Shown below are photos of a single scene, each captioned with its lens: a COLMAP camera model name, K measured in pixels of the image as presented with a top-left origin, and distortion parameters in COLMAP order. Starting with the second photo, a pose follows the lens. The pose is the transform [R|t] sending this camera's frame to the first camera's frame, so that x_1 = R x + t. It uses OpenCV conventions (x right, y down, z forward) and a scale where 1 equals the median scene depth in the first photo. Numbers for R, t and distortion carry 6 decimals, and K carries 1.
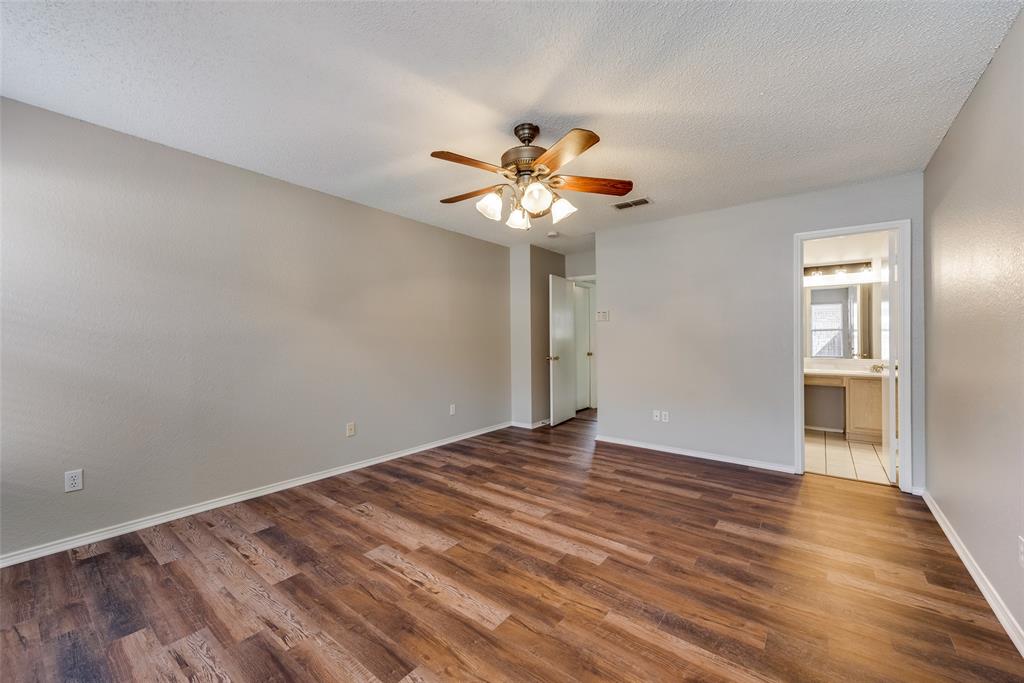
lens RADIAL K [[403.6, 0, 512.0], [0, 403.6, 341.5], [0, 0, 1]] dist [0.000588, 0.000044]
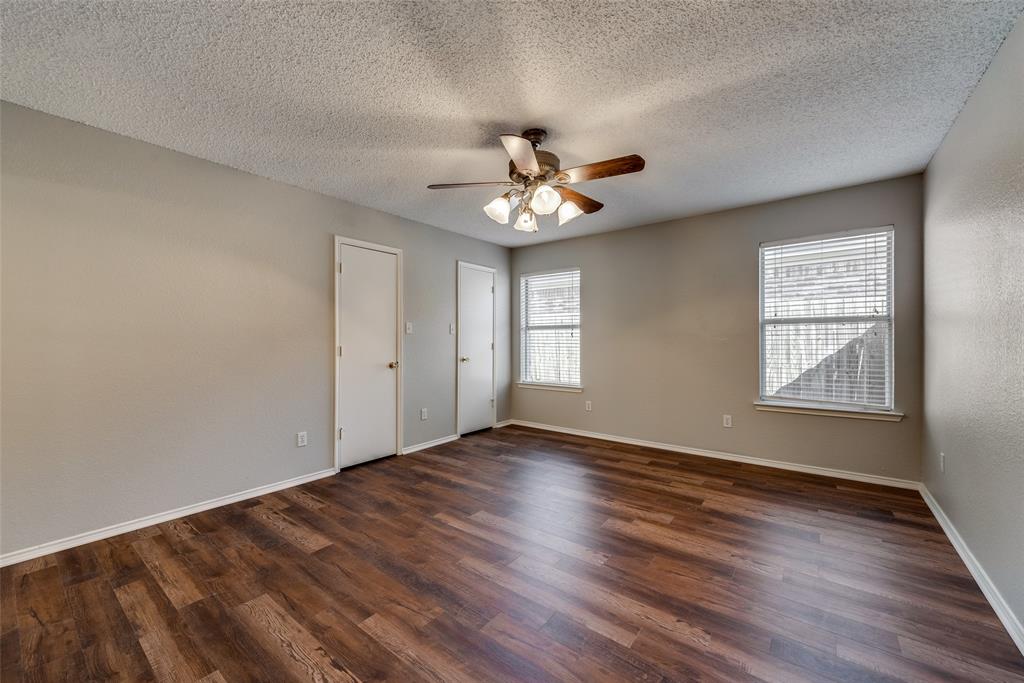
lens RADIAL K [[403.6, 0, 512.0], [0, 403.6, 341.5], [0, 0, 1]] dist [0.000588, 0.000044]
pose [[-0.999994, 0.003375, -0.000951, 0.107452], [0.003365, 0.999940, 0.010454, -0.004108], [0.000986, 0.010450, -0.999945, 2.118320]]
